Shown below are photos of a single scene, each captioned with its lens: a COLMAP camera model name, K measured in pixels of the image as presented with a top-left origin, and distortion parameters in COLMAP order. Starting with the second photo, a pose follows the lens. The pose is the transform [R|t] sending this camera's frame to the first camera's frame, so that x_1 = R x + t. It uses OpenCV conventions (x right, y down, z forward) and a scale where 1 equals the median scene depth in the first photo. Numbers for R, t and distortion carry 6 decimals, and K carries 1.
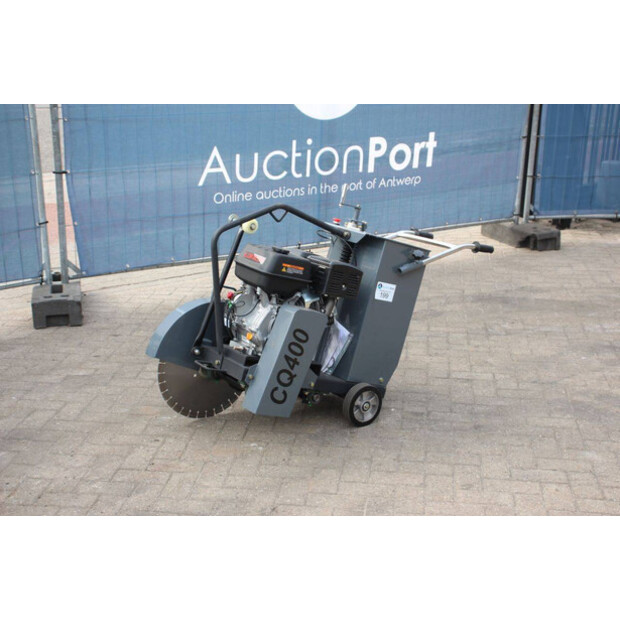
lens RADIAL K [[1004.3, 0, 310.0], [0, 1004.3, 310.0], [0, 0, 1]] dist [0.138634, 0.067418]
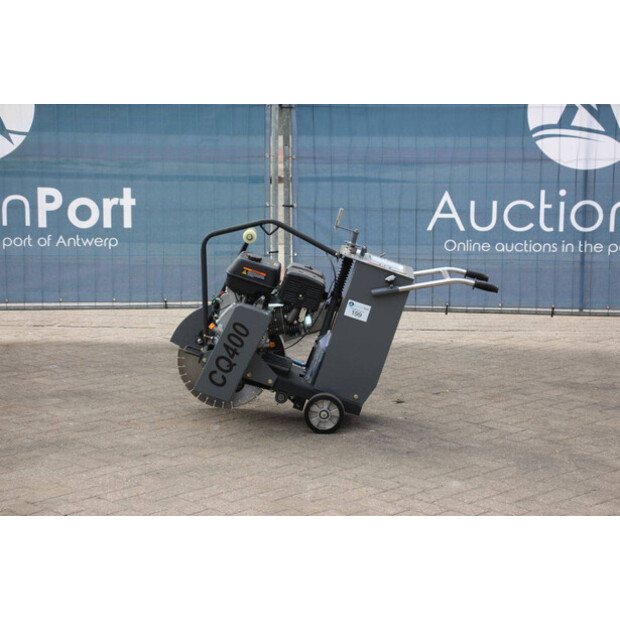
lens RADIAL K [[1454.3, 0, 303.5], [0, 1454.3, 311.5], [0, 0, 1]] dist [0.410057, 0.240804]
pose [[0.775758, 0.100301, -0.623009, 0.984246], [-0.174367, 0.982919, -0.058873, 0.082959], [0.606462, 0.154303, 0.779996, -0.229199]]
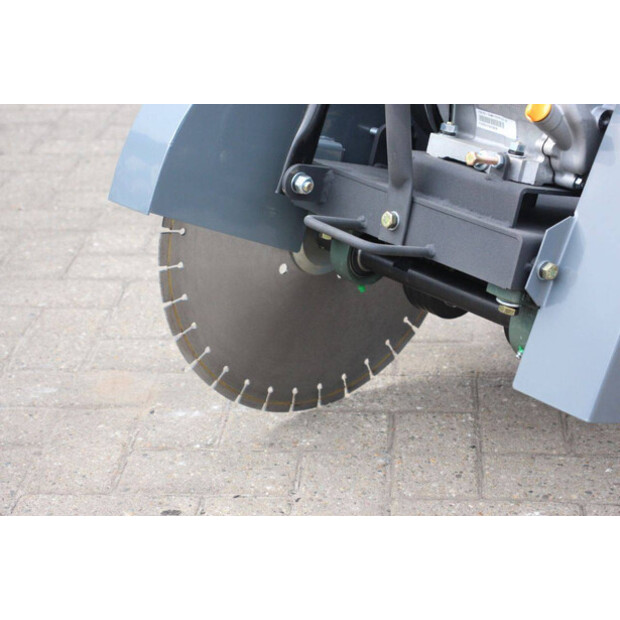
lens RADIAL K [[1454.3, 0, 303.5], [0, 1454.3, 311.5], [0, 0, 1]] dist [0.410057, 0.240804]
pose [[0.998767, -0.047425, 0.014648, -0.115378], [0.045318, 0.991660, 0.120647, 0.027382], [-0.020248, -0.119835, 0.992587, 0.588228]]
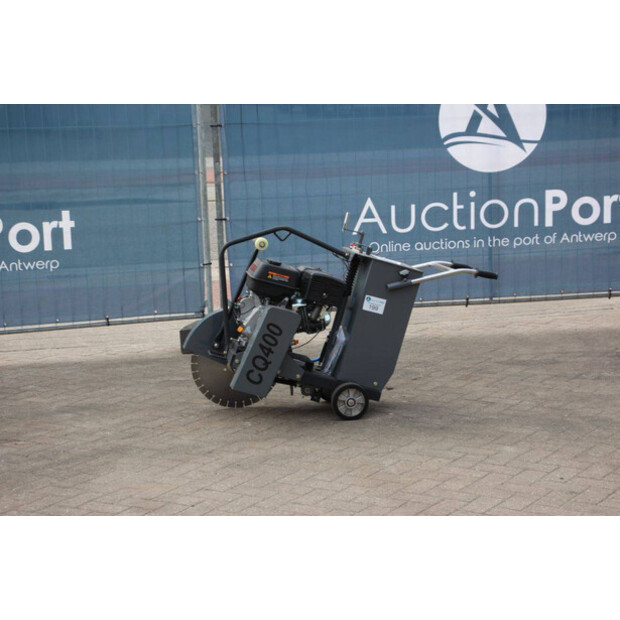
lens RADIAL K [[1454.3, 0, 303.5], [0, 1454.3, 311.5], [0, 0, 1]] dist [0.410057, 0.240804]
pose [[0.899777, 0.029294, -0.435365, 0.728775], [-0.083095, 0.990989, -0.105054, 0.171982], [0.428365, 0.130701, 0.894103, -0.527967]]
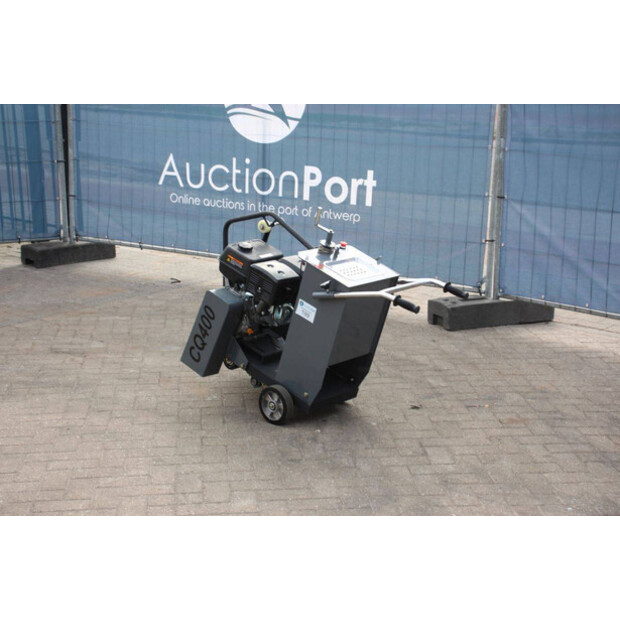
lens RADIAL K [[1123.1, 0, 310.0], [0, 1123.1, 310.0], [0, 0, 1]] dist [0.220505, -0.035506]
pose [[0.214458, 0.217399, -0.952232, 1.204878], [-0.277994, 0.948180, 0.153865, -0.202547], [0.936337, 0.231717, 0.263780, 0.690003]]
